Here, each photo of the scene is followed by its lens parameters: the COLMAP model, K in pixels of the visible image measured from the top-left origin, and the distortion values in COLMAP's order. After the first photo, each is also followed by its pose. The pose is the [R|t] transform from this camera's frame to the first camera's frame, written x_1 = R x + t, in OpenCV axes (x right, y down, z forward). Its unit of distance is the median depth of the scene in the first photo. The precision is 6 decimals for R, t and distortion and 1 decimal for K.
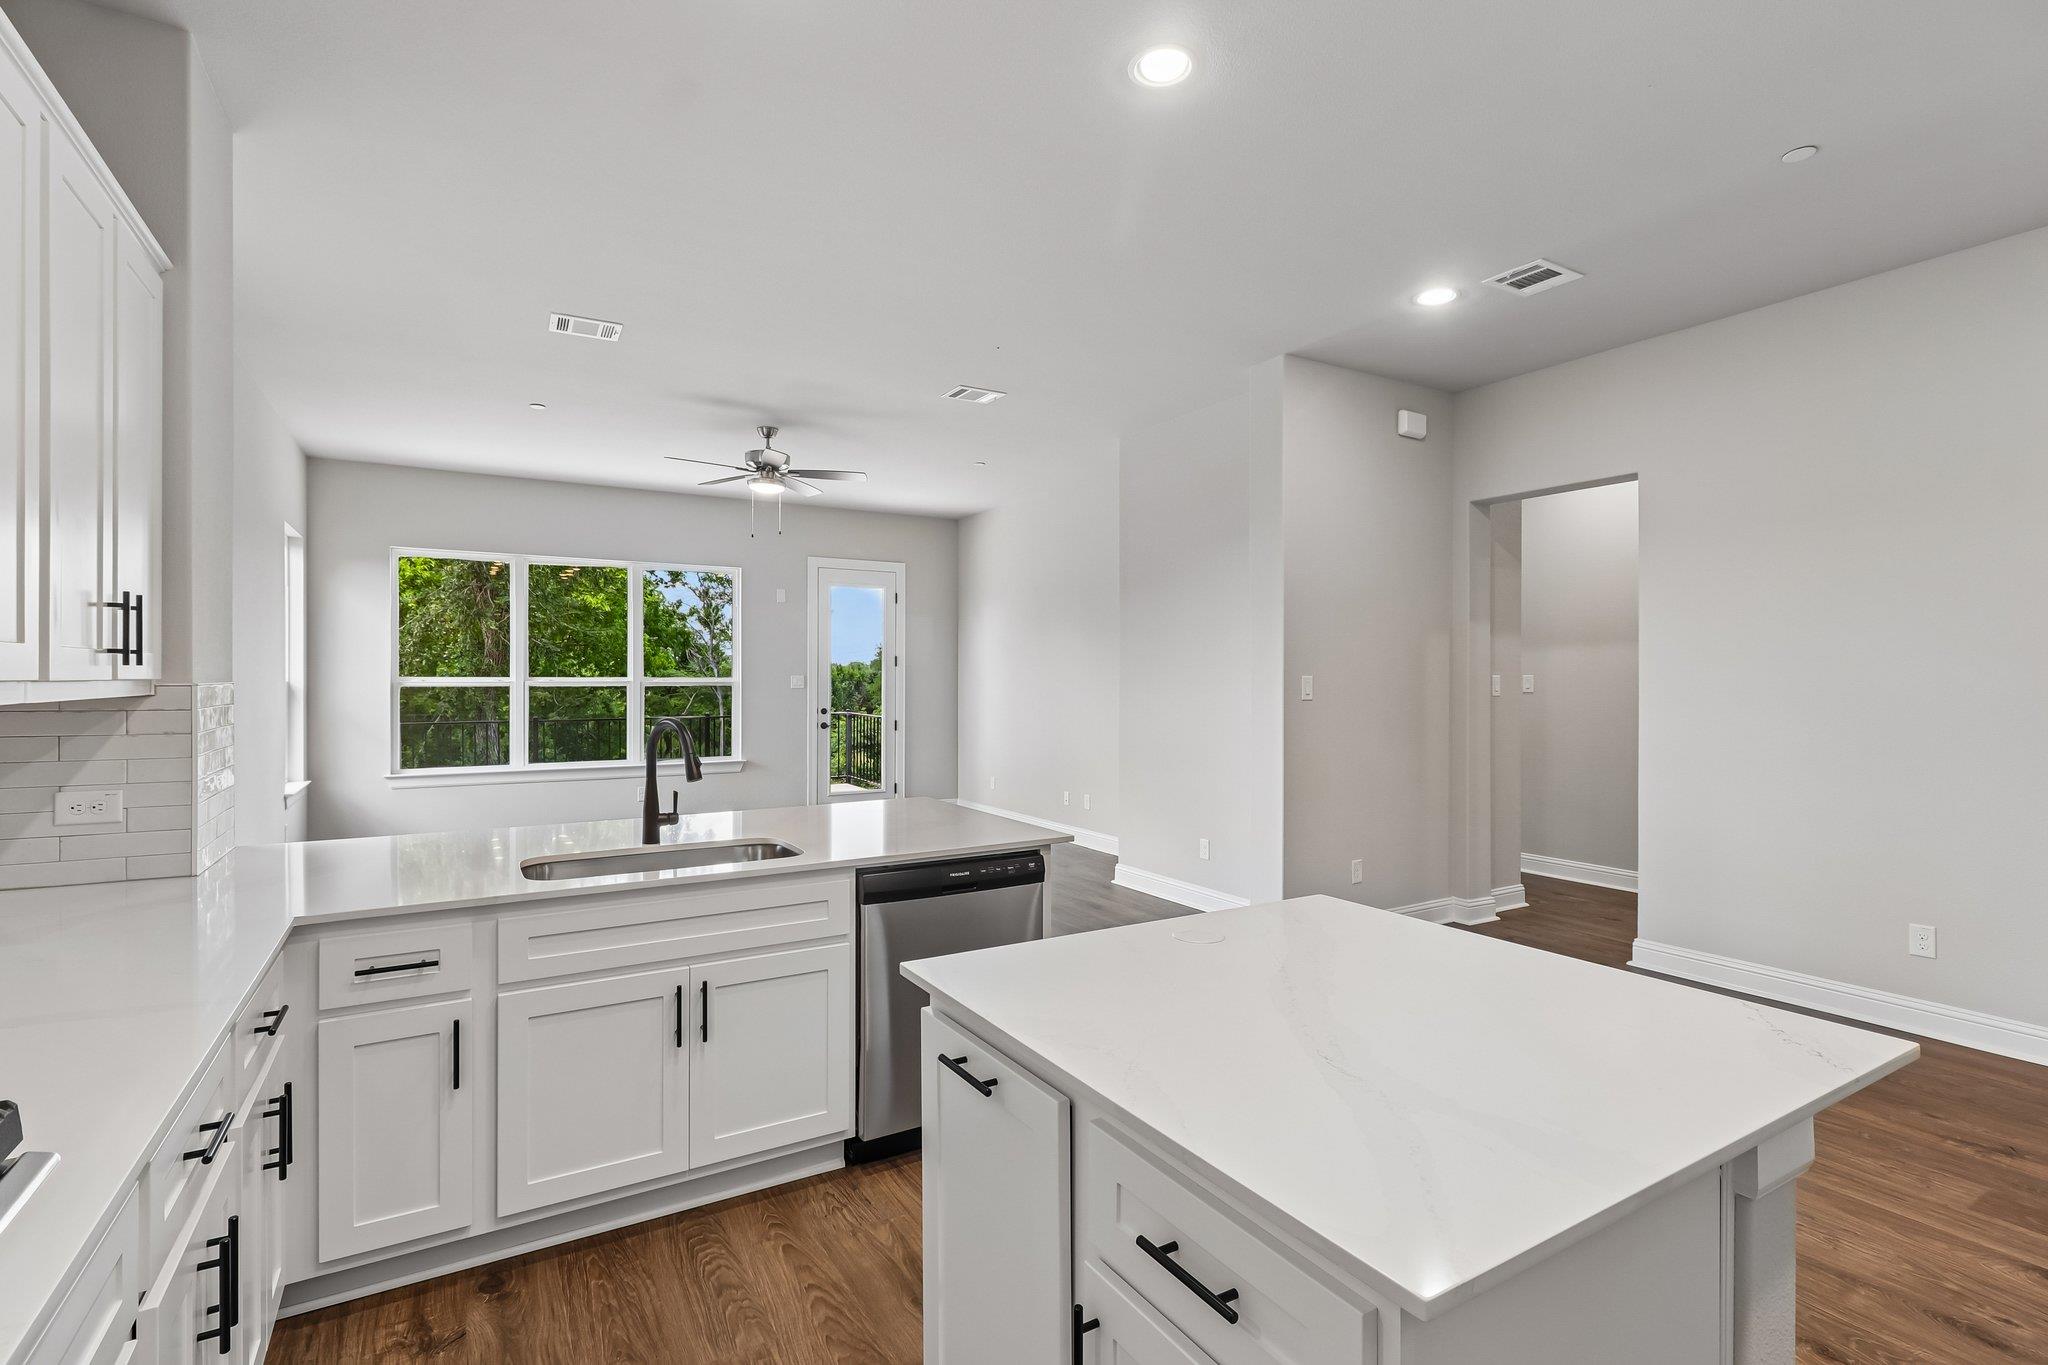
lens RADIAL K [[957.7, 0, 1027.5], [0, 957.7, 680.8], [0, 0, 1]] dist [0.003887, 0.000242]
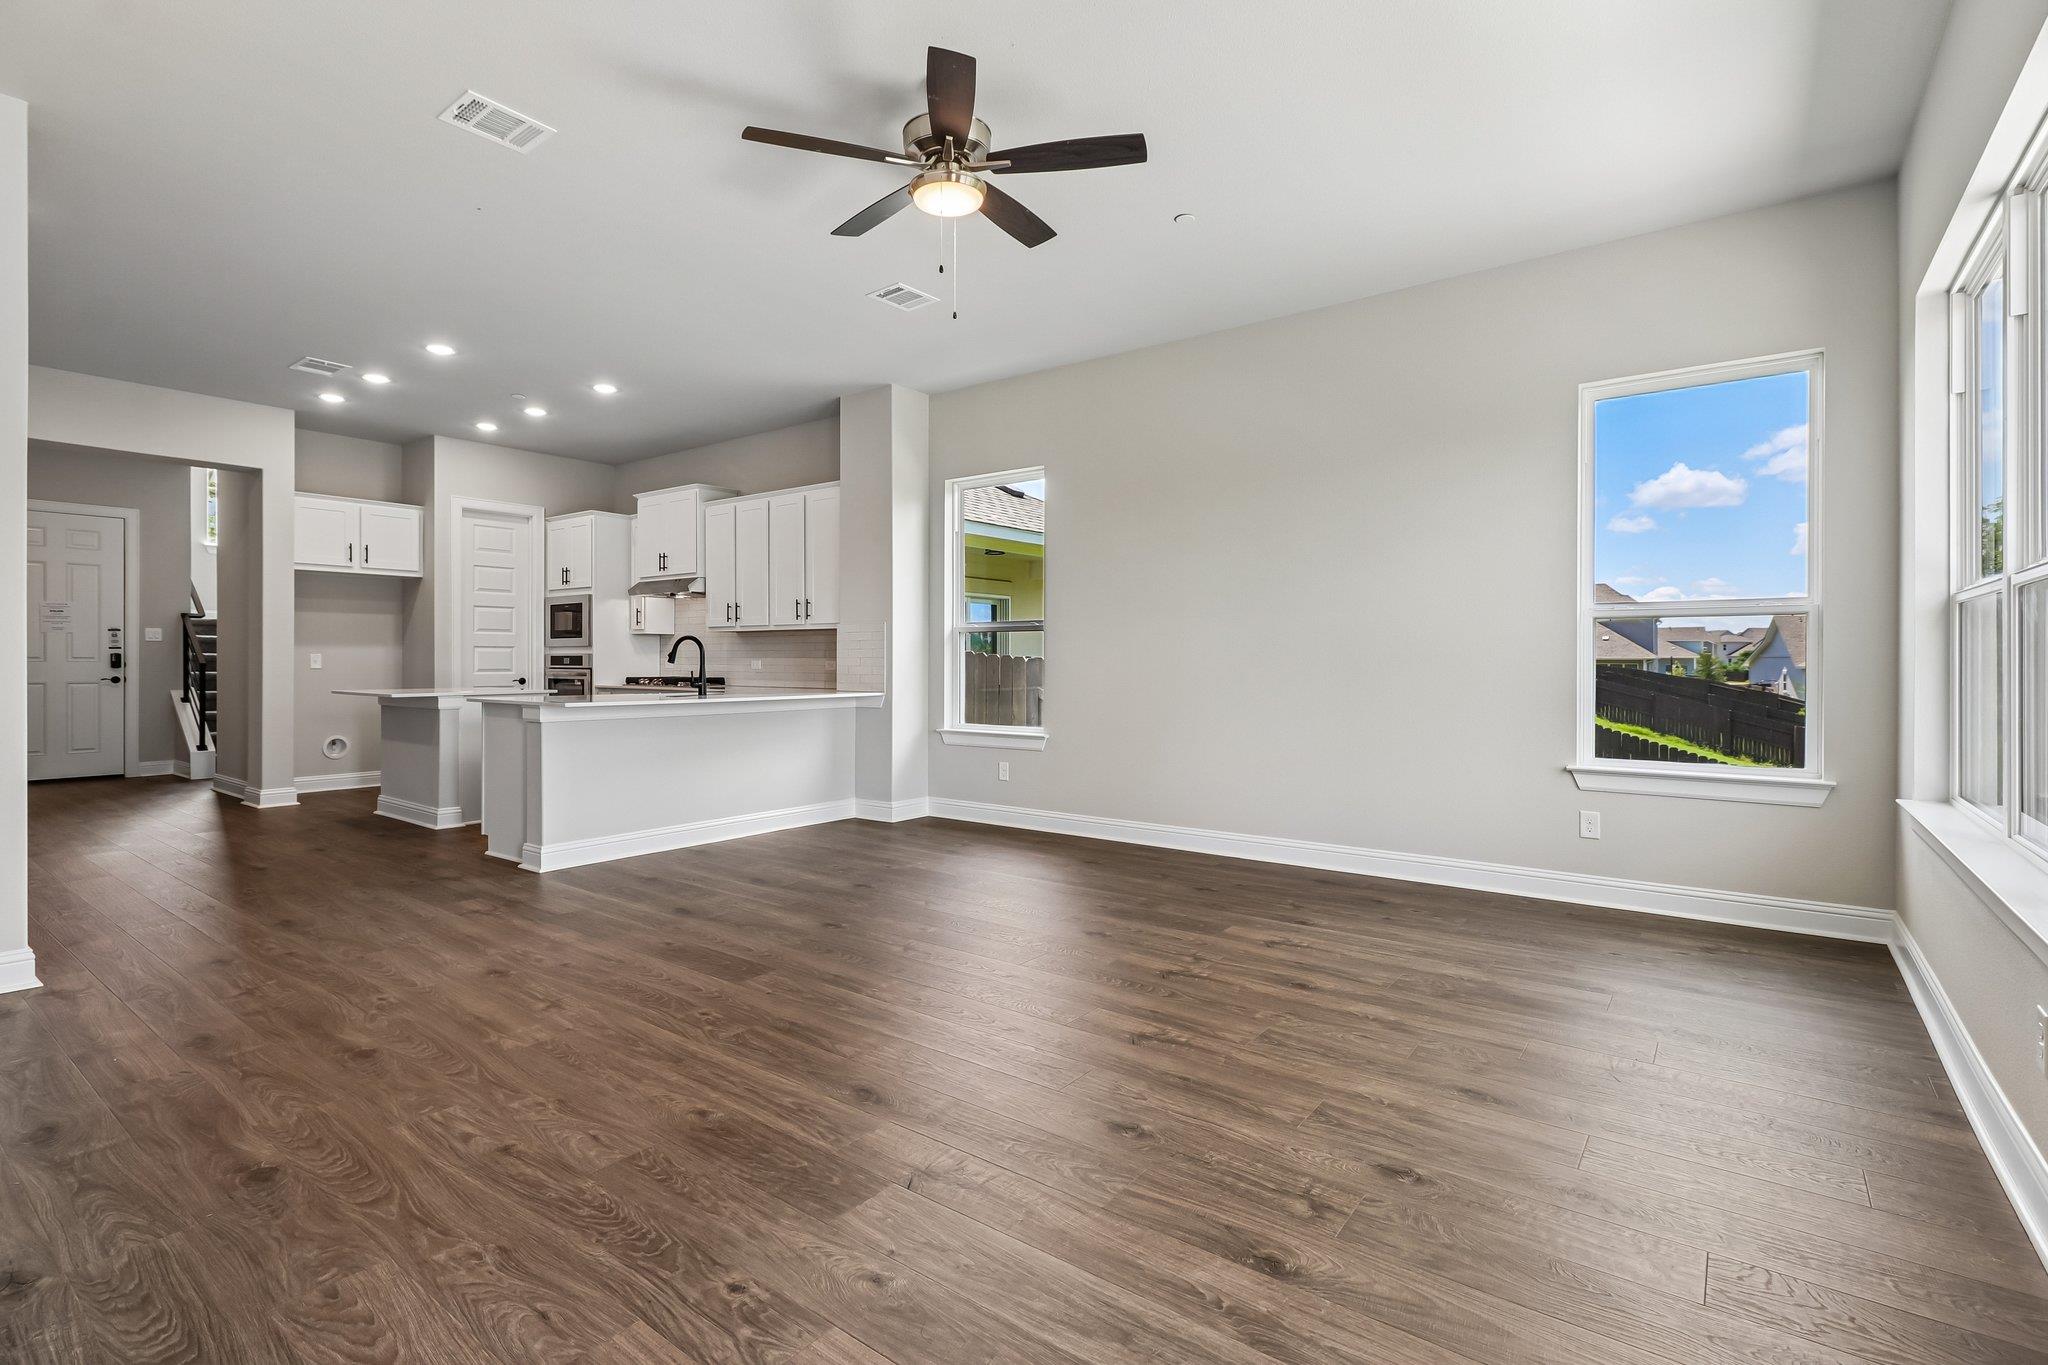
lens RADIAL K [[957.7, 0, 1016.4], [0, 957.7, 667.8], [0, 0, 1]] dist [0.003887, 0.000242]
pose [[-0.930145, 0.002000, -0.367186, -0.254701], [-0.003461, 0.999893, 0.014213, 0.074541], [0.367175, 0.014491, -0.930039, 3.161386]]
